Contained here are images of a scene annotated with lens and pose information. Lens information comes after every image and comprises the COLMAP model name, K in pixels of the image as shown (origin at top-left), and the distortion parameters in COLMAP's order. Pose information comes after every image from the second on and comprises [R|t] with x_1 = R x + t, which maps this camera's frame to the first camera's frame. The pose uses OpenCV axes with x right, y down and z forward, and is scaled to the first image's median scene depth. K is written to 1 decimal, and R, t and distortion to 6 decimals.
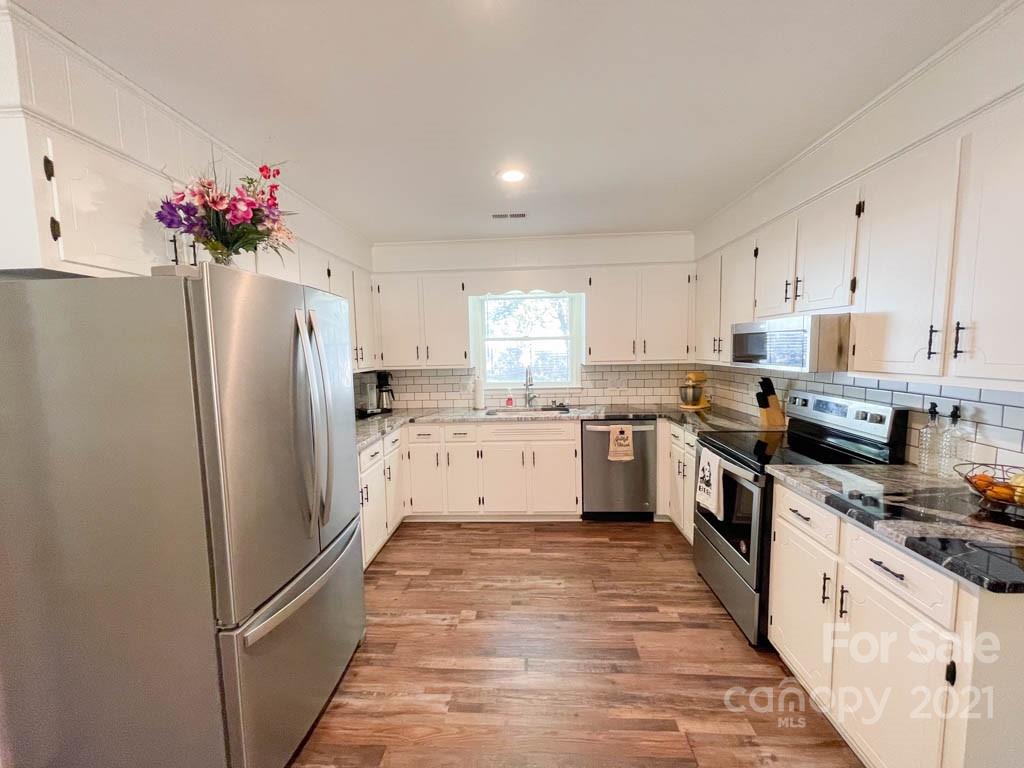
lens RADIAL K [[413.1, 0, 508.1], [0, 413.1, 386.6], [0, 0, 1]] dist [0.001541, 0.000457]
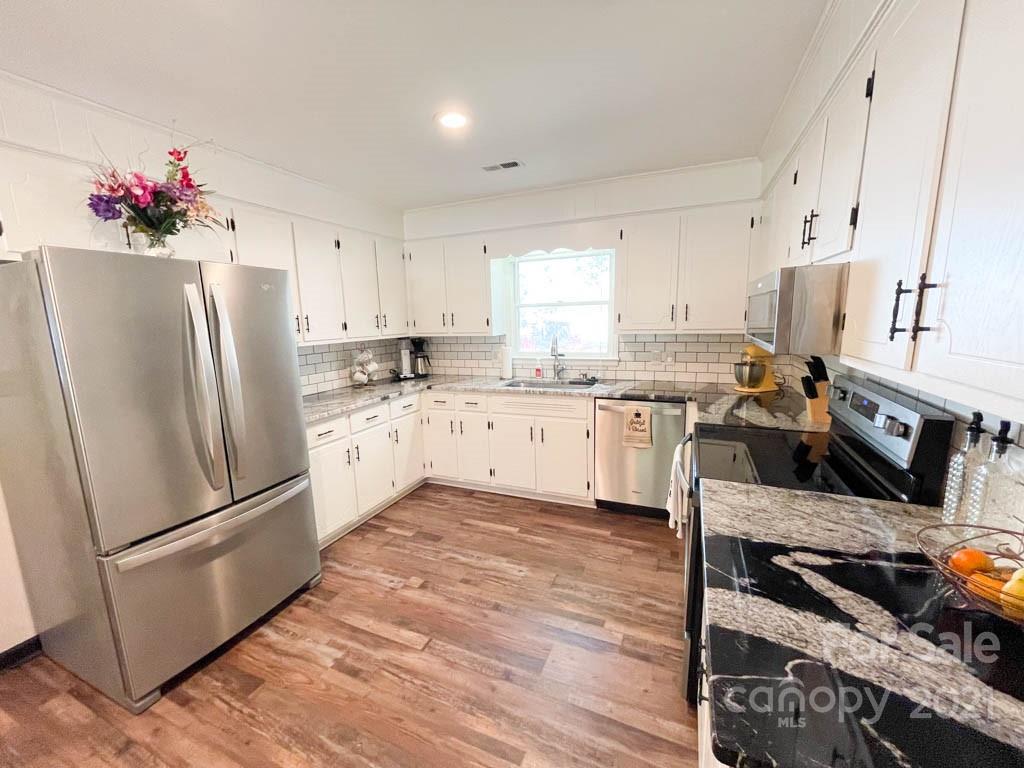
lens RADIAL K [[413.1, 0, 508.1], [0, 413.1, 386.6], [0, 0, 1]] dist [0.001541, 0.000457]
pose [[0.938656, 0.055501, -0.340361, 0.323321], [-0.025941, 0.995532, 0.090797, -0.018403], [0.343879, -0.076398, 0.935901, 0.121012]]
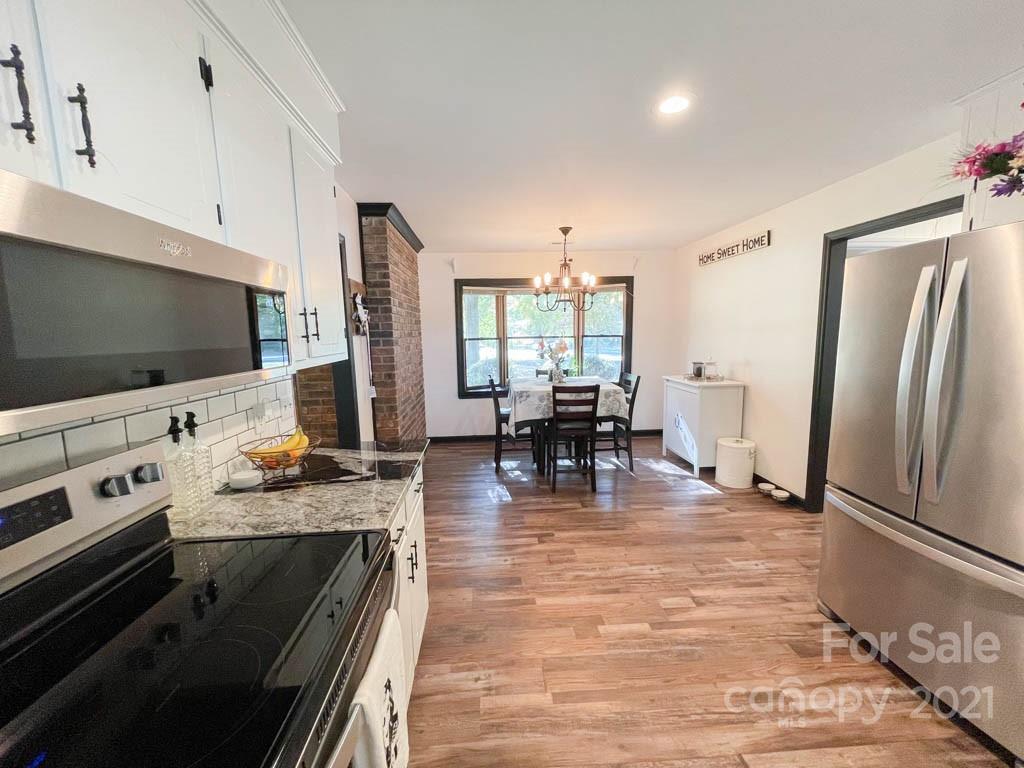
lens RADIAL K [[413.1, 0, 508.1], [0, 413.1, 386.6], [0, 0, 1]] dist [0.001541, 0.000457]
pose [[-0.991646, 0.058649, -0.114883, 0.300951], [0.031285, 0.973417, 0.226892, -0.078329], [0.125136, 0.221402, -0.967120, 0.919303]]
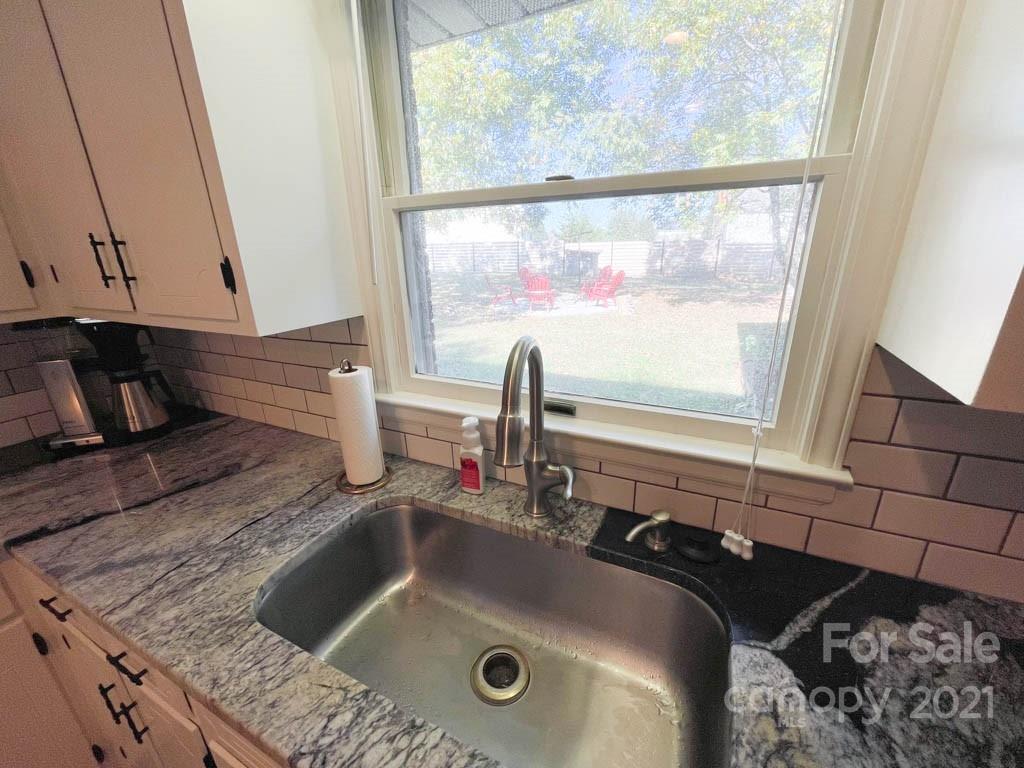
lens RADIAL K [[413.1, 0, 508.1], [0, 413.1, 386.6], [0, 0, 1]] dist [0.001541, 0.000457]
pose [[0.921632, 0.120785, -0.368790, 0.133679], [-0.026965, 0.967964, 0.249637, -0.090633], [0.387128, -0.220129, 0.895363, 0.993016]]
